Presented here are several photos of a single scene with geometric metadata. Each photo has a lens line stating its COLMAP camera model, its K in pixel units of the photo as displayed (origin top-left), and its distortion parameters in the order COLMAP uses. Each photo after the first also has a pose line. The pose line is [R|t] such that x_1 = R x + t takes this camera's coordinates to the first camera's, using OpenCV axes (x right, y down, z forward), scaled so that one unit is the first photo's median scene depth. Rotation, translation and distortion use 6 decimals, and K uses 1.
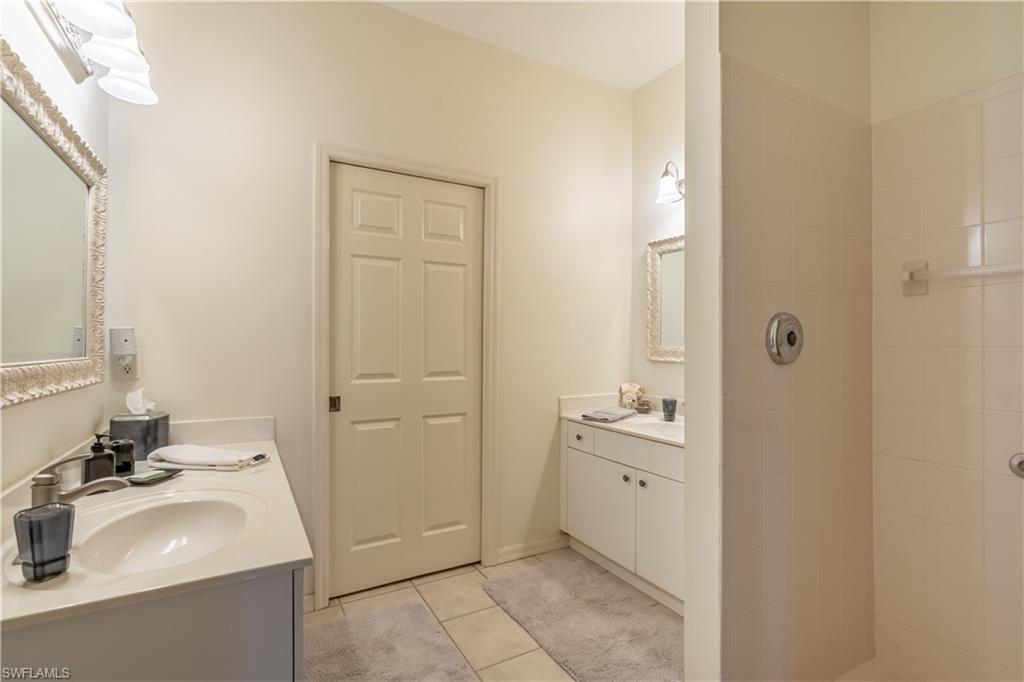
lens RADIAL K [[460.2, 0, 516.9], [0, 460.2, 337.7], [0, 0, 1]] dist [-0.001278, -0.000495]
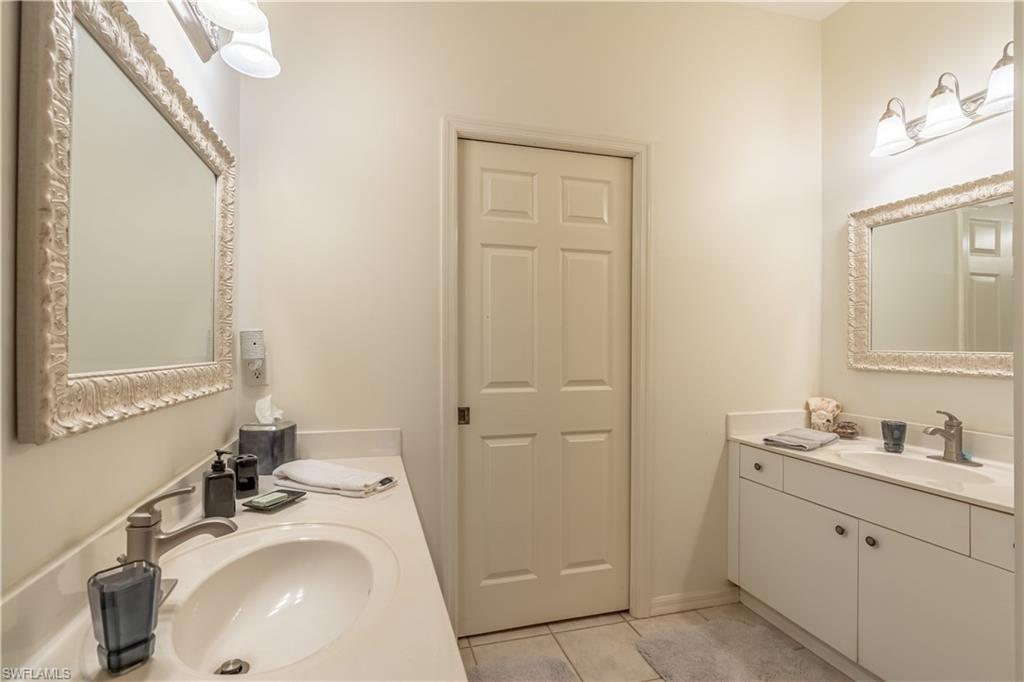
lens RADIAL K [[460.2, 0, 516.9], [0, 460.2, 337.7], [0, 0, 1]] dist [-0.001278, -0.000495]
pose [[0.974557, -0.005358, -0.224076, -0.100173], [0.003922, 0.999969, -0.006854, 0.002069], [0.224105, 0.005801, 0.974548, 0.169510]]
